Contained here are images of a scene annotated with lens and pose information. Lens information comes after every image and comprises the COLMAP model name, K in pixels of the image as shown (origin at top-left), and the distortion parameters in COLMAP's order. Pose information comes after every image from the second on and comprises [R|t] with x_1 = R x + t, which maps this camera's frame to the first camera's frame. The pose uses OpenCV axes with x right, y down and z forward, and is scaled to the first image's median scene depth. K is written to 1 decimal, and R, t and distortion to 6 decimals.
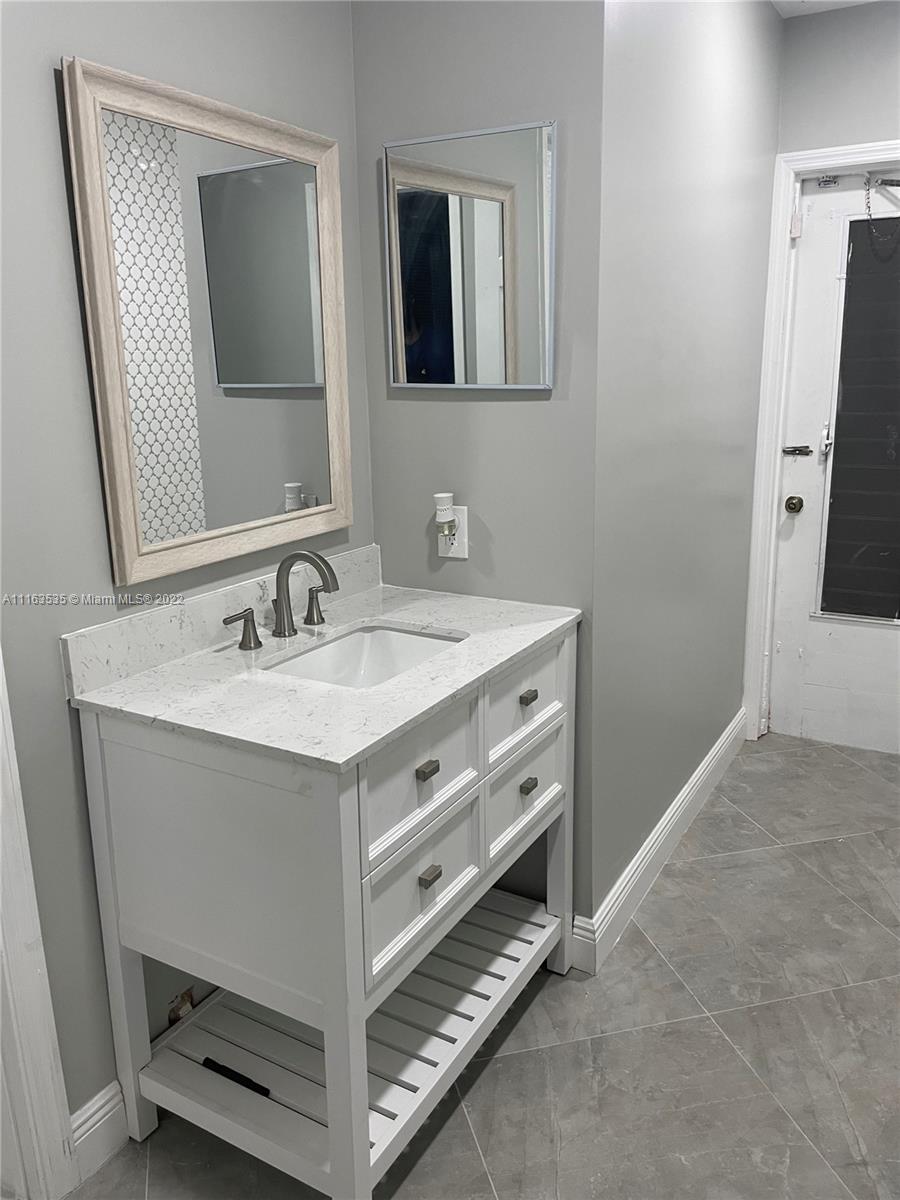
lens RADIAL K [[913.1, 0, 446.3], [0, 913.1, 586.1], [0, 0, 1]] dist [0.095356, -0.129683]
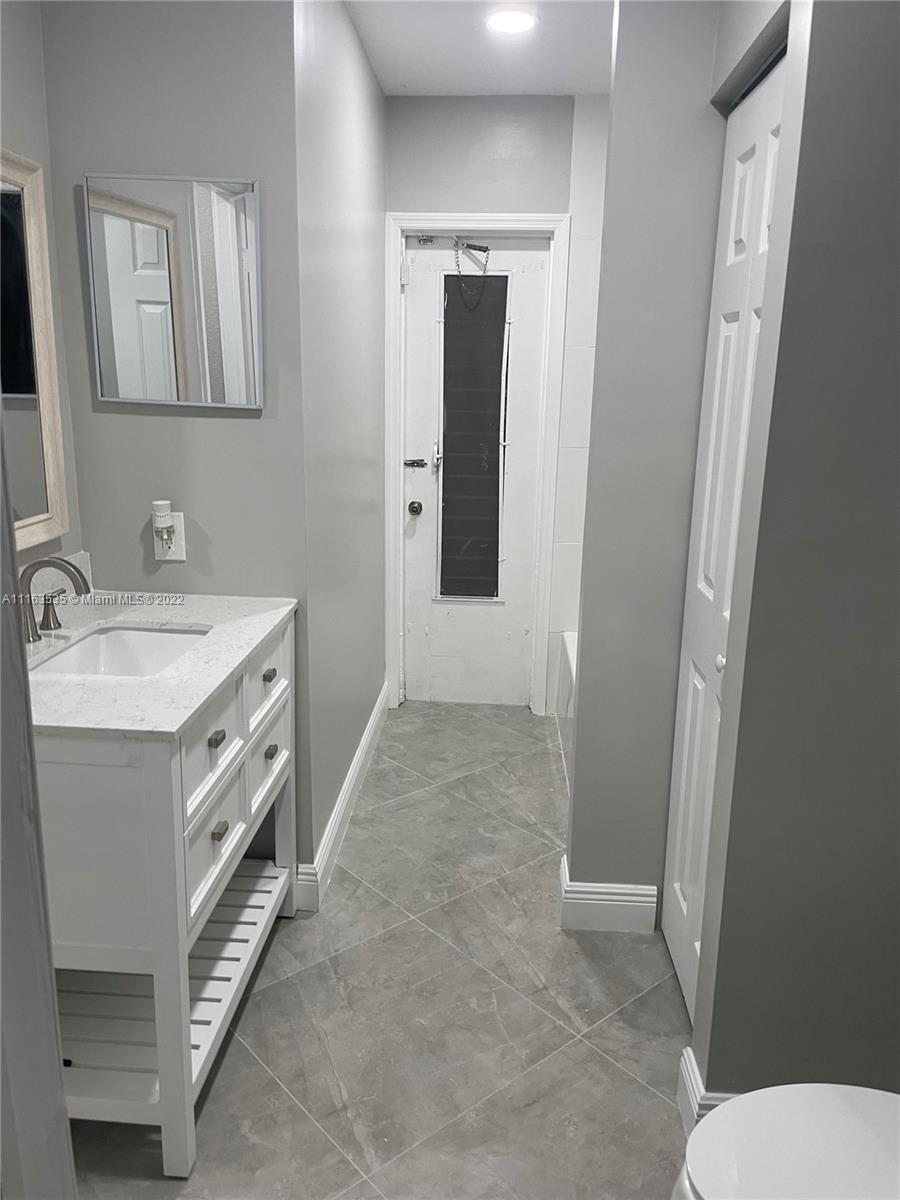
lens RADIAL K [[903.4, 0, 450.0], [0, 903.4, 600.0], [0, 0, 1]] dist [0.106849, -0.152134]
pose [[0.893429, -0.067947, 0.444036, -0.183008], [0.065299, 0.997639, 0.021274, 0.014617], [-0.444433, 0.009988, 0.895756, -0.117093]]
